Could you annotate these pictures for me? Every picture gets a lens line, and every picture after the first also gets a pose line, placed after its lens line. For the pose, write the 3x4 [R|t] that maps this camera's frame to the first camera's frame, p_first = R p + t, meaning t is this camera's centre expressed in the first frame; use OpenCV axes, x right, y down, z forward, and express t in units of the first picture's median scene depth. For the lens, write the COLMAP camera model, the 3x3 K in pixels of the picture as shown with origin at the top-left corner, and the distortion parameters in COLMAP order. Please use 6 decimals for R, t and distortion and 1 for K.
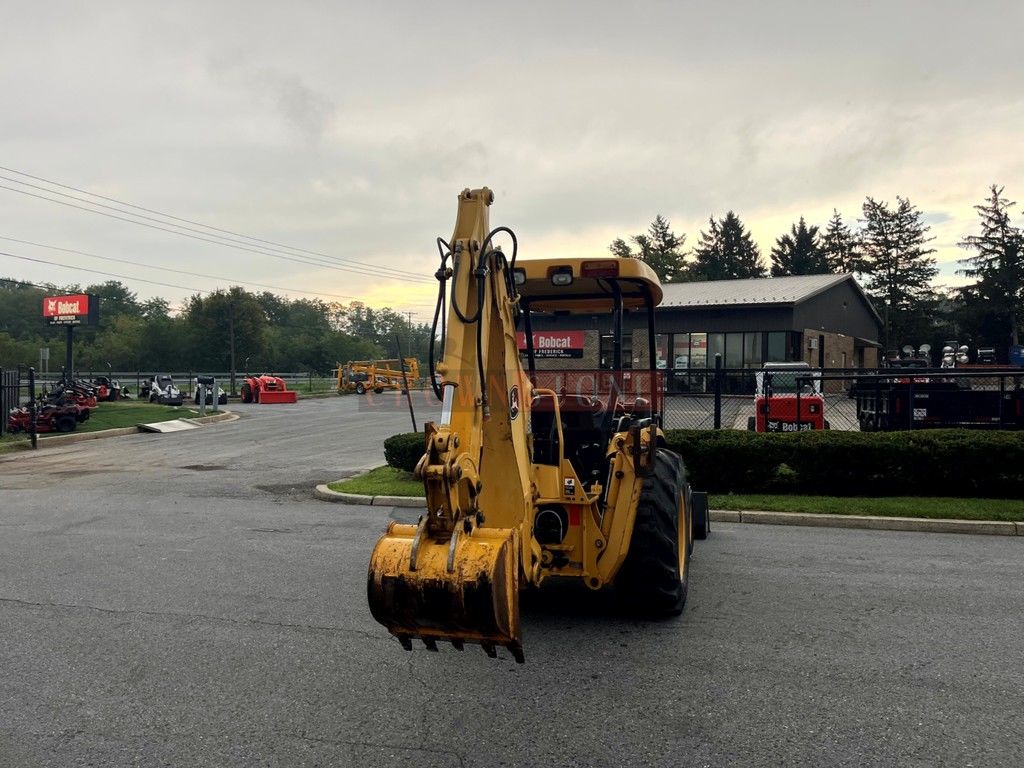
lens RADIAL K [[776.3, 0, 515.7], [0, 776.3, 376.9], [0, 0, 1]] dist [0.061813, -0.079796]
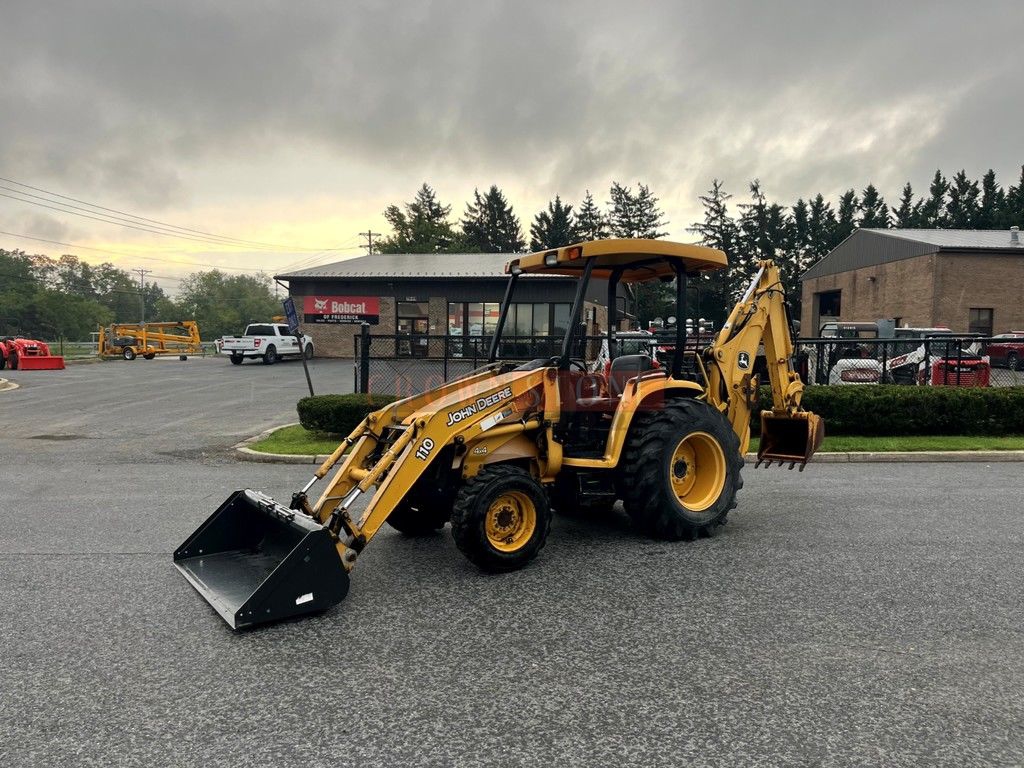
lens RADIAL K [[776.3, 0, 508.2], [0, 776.3, 390.0], [0, 0, 1]] dist [0.061813, -0.079796]
pose [[0.948966, -0.011855, 0.315155, -0.046560], [-0.006748, 0.998301, 0.057870, 0.000725], [-0.315306, -0.057044, 0.947274, -0.010742]]
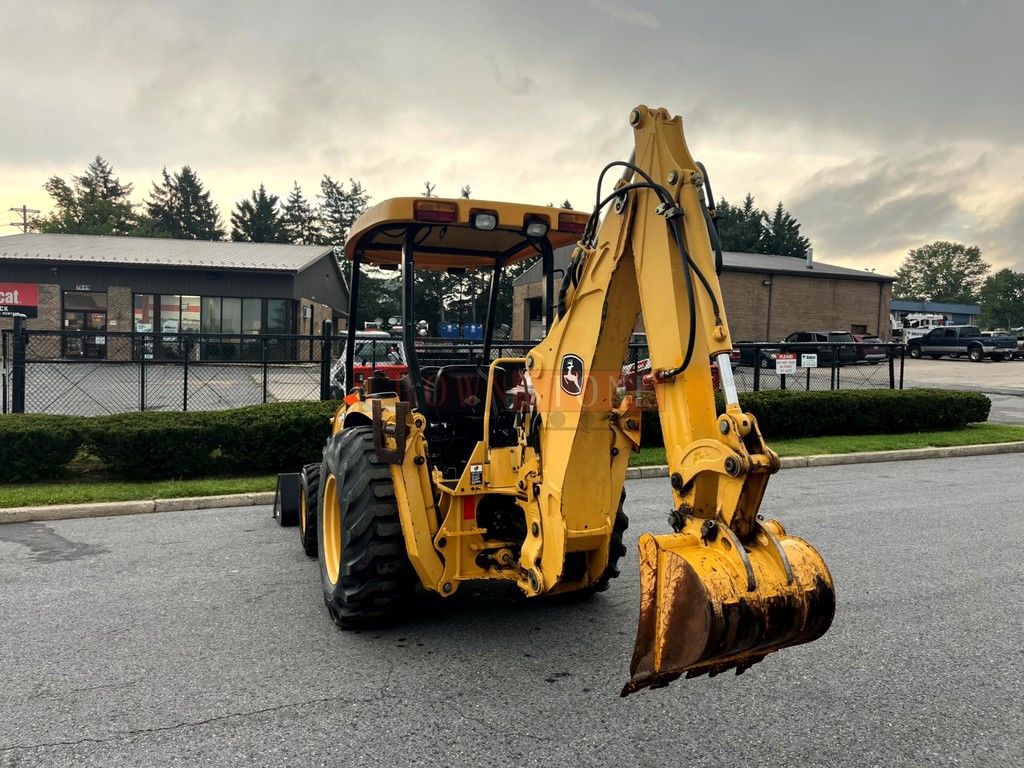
lens RADIAL K [[776.3, 0, 514.3], [0, 776.3, 377.7], [0, 0, 1]] dist [0.061813, -0.079796]
pose [[0.763082, -0.011932, 0.646192, -0.041439], [-0.015291, 0.999216, 0.036507, 0.000510], [-0.646121, -0.037739, 0.762301, 0.028506]]
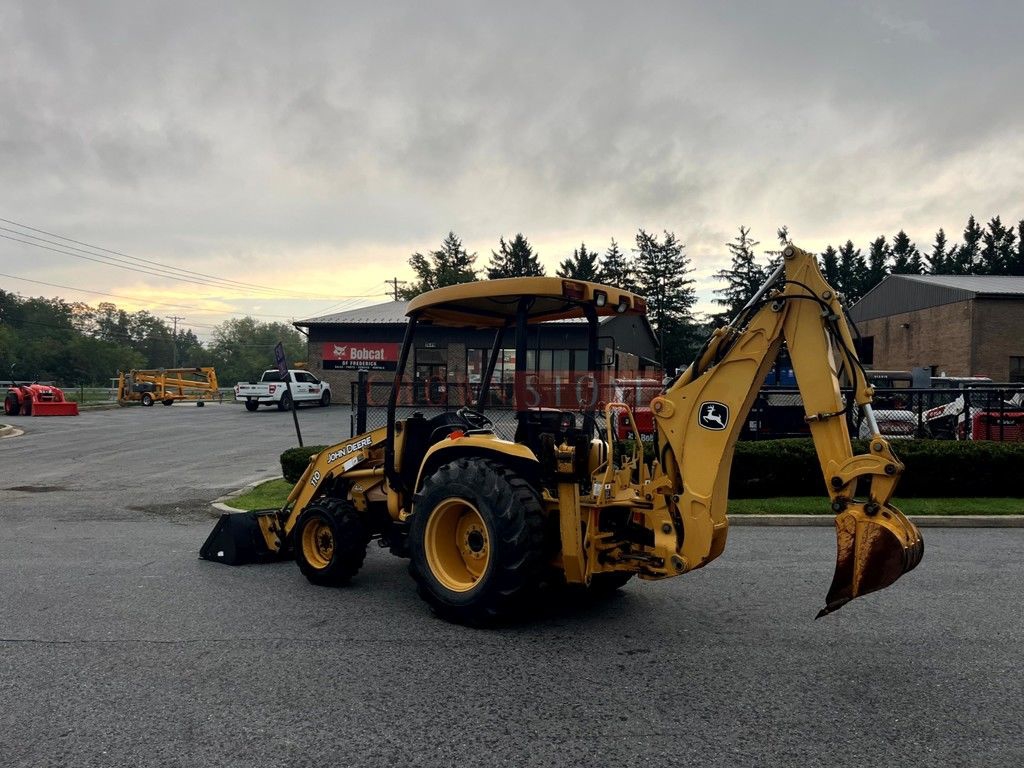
lens RADIAL K [[776.3, 0, 509.2], [0, 776.3, 387.5], [0, 0, 1]] dist [0.061813, -0.079796]
pose [[0.959905, 0.011707, 0.280081, -0.034412], [-0.010827, 0.999930, -0.004690, 0.000139], [-0.280117, 0.001470, 0.959965, 0.001058]]
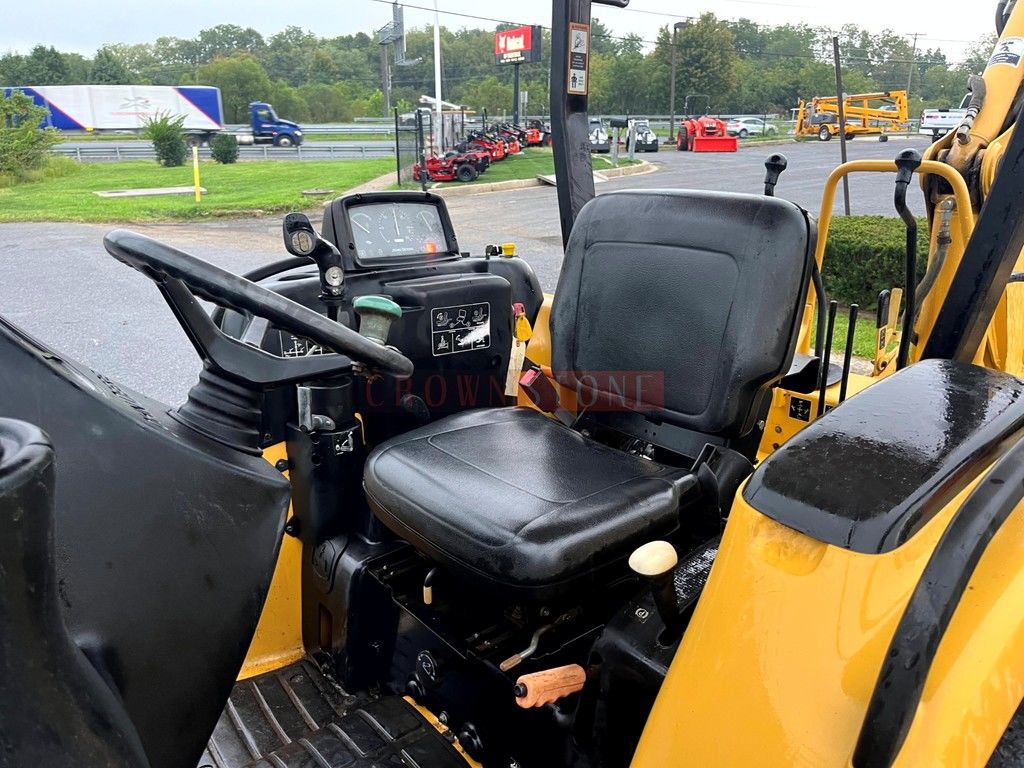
lens RADIAL K [[776.3, 0, 506.9], [0, 776.3, 382.3], [0, 0, 1]] dist [0.061813, -0.079796]
pose [[0.832824, 0.174733, -0.525236, -0.001970], [0.001384, 0.948210, 0.317640, 0.000643], [0.553536, -0.265265, 0.789451, 0.078901]]
